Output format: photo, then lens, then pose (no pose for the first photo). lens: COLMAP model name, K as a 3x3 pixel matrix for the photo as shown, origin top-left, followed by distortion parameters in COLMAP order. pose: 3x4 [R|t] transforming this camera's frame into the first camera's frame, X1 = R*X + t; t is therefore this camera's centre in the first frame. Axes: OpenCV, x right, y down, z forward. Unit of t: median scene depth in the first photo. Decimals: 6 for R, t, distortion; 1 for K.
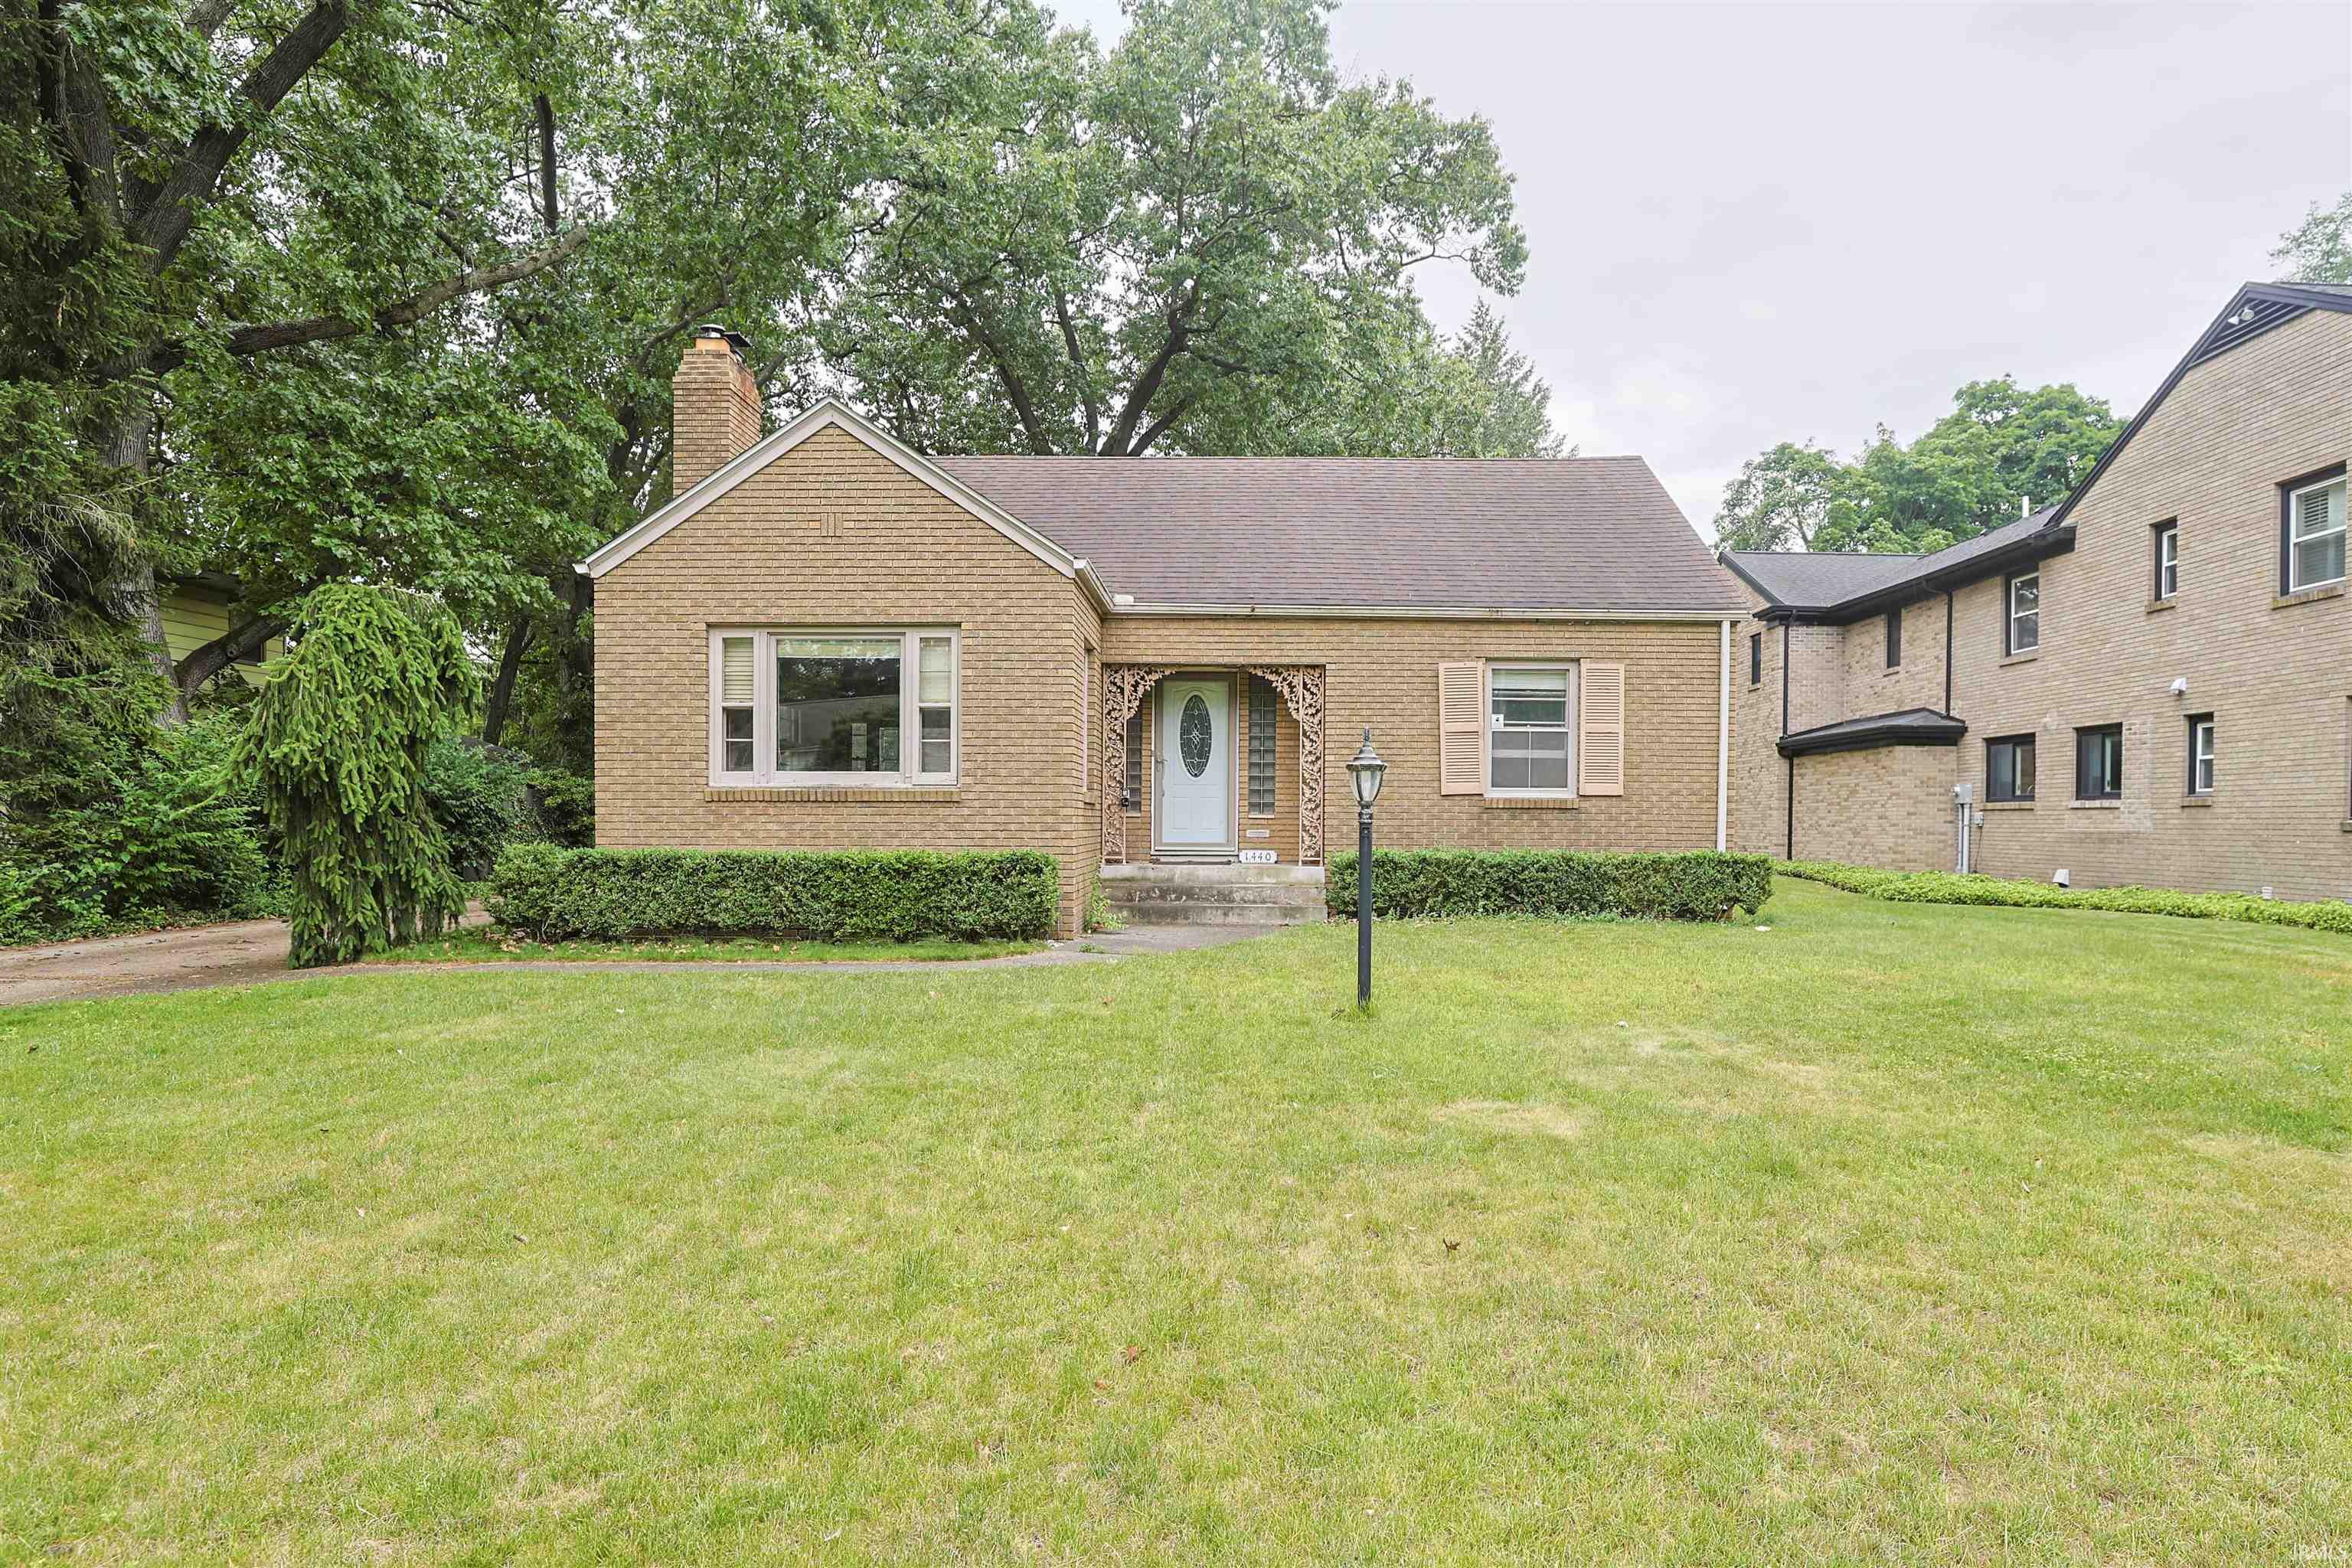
lens RADIAL K [[1294.2, 0, 1200.2], [0, 1294.2, 840.7], [0, 0, 1]] dist [-0.029354, 0.002973]
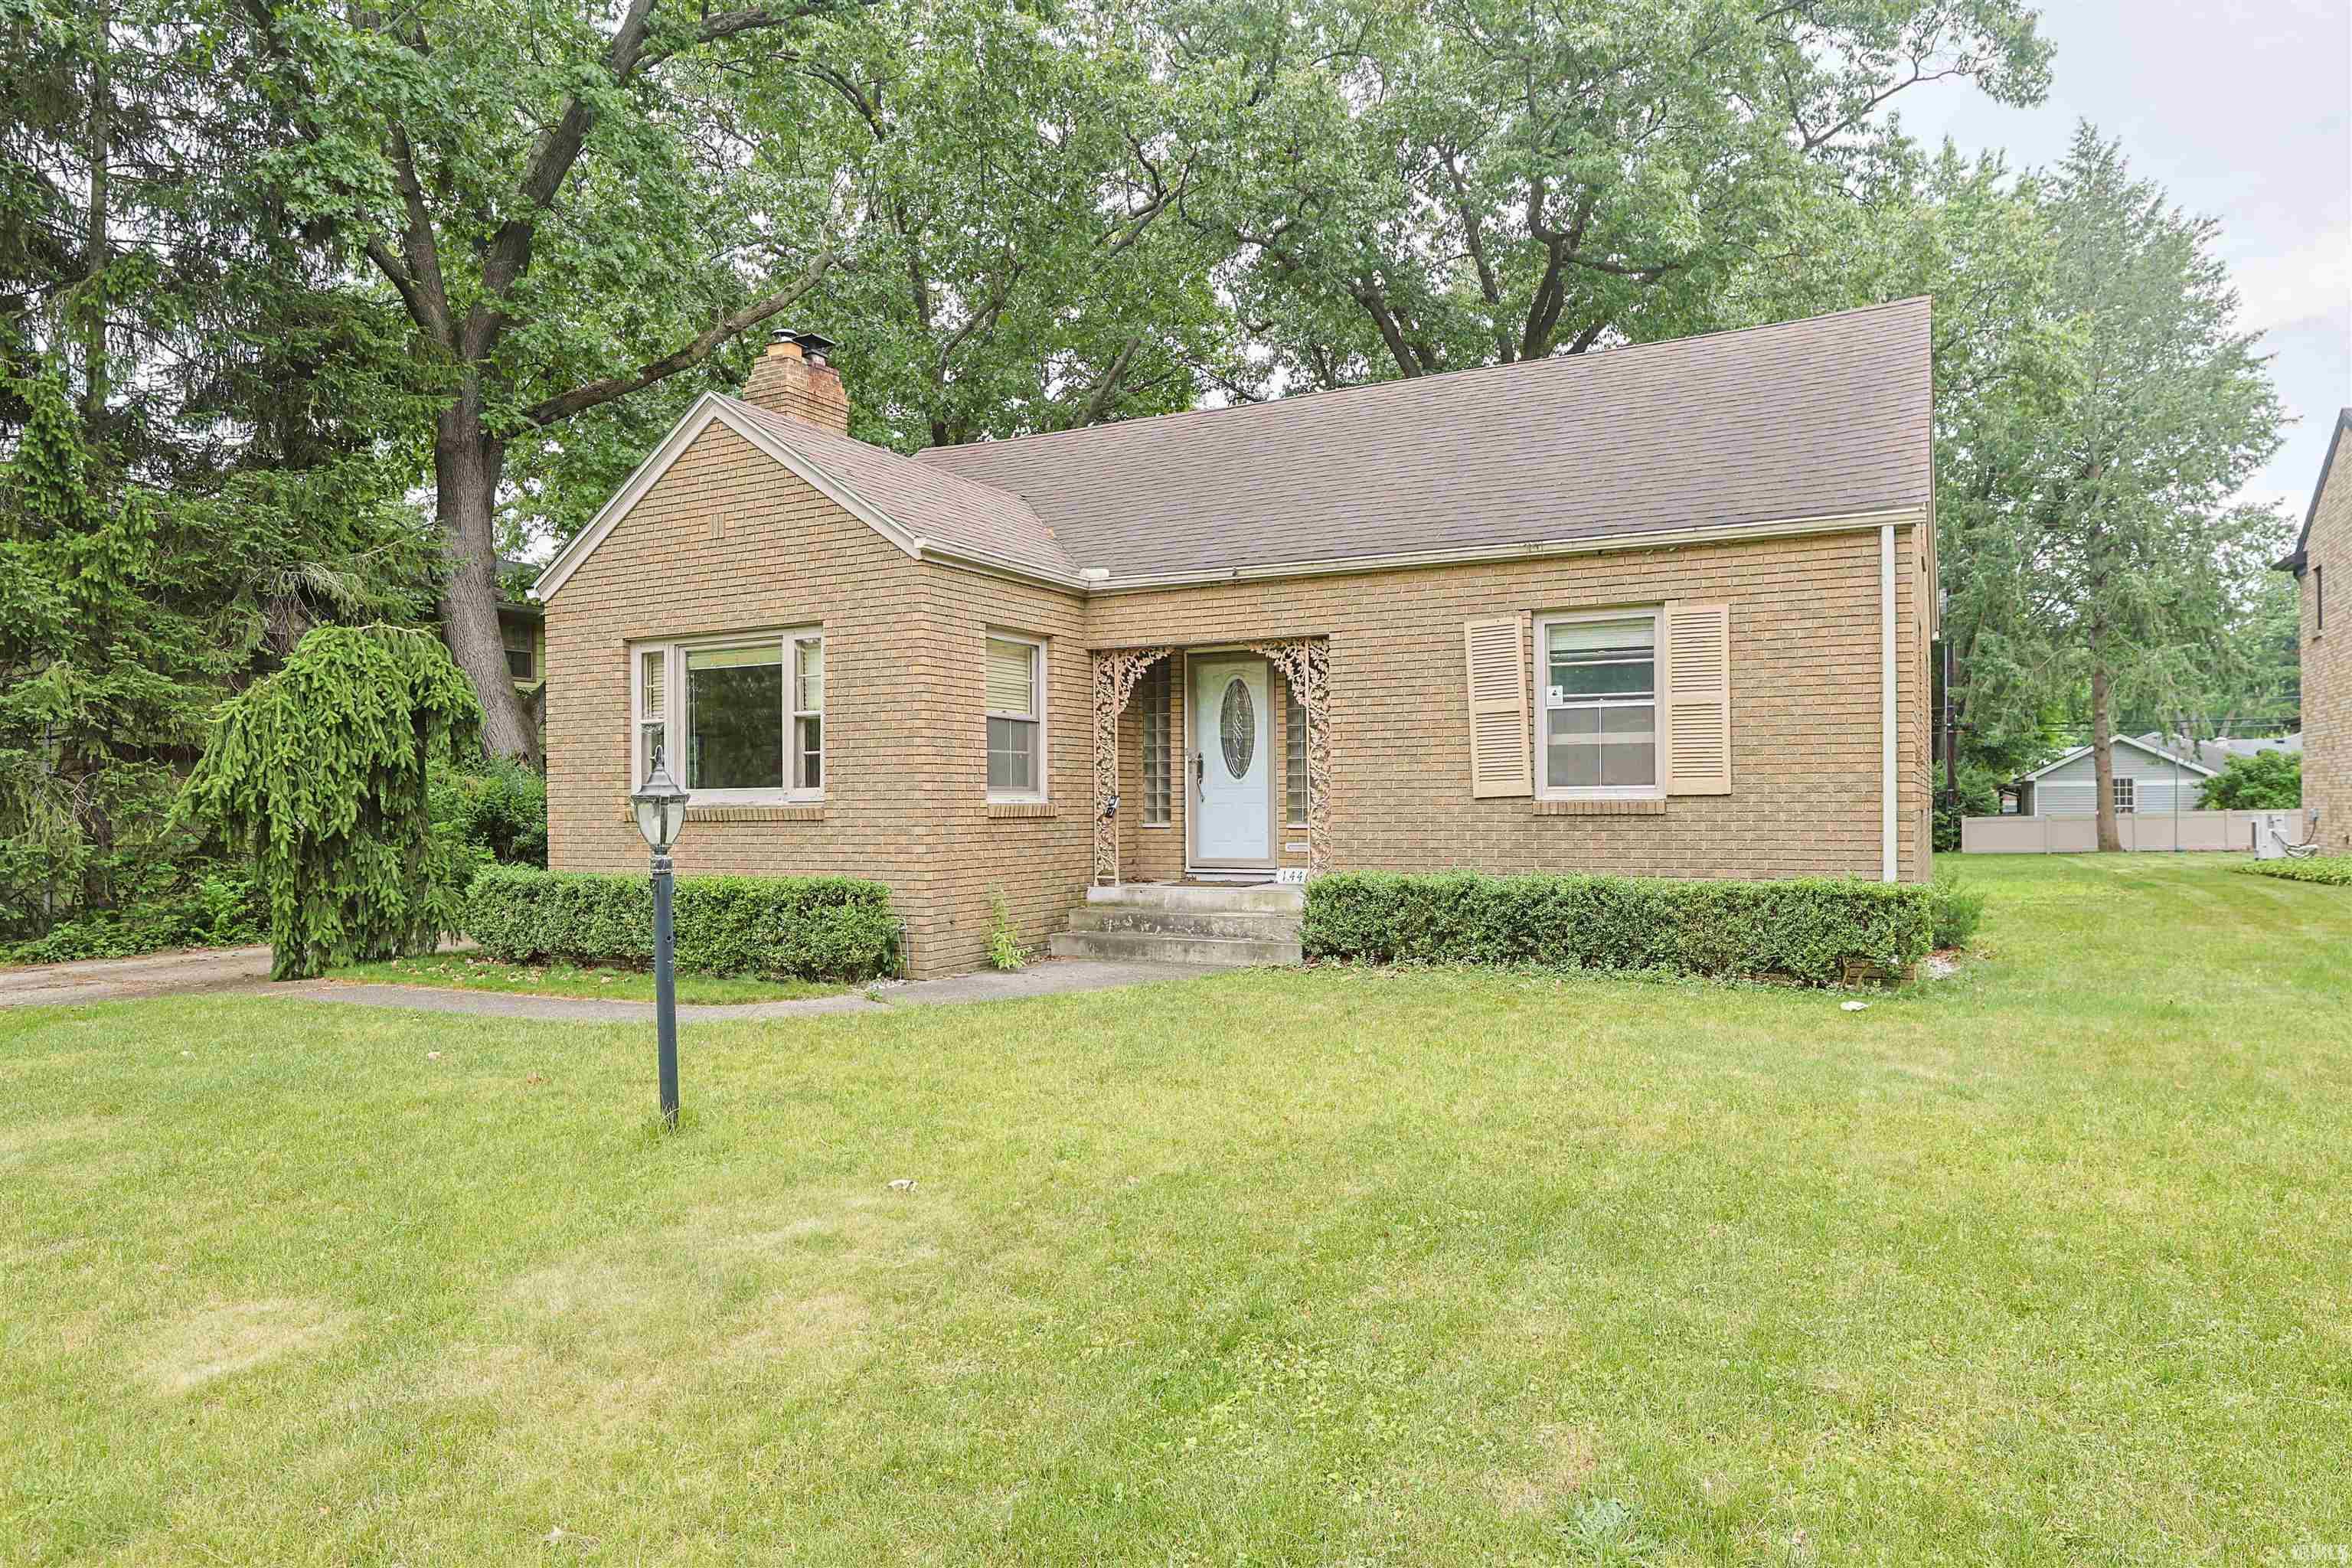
lens RADIAL K [[1379.6, 0, 1179.9], [0, 1379.6, 792.9], [0, 0, 1]] dist [-0.018796, -0.002280]
pose [[0.898774, -0.018359, -0.438029, 0.396688], [0.007407, 0.999616, -0.026697, -0.019103], [0.438351, 0.020750, 0.898565, 0.220239]]
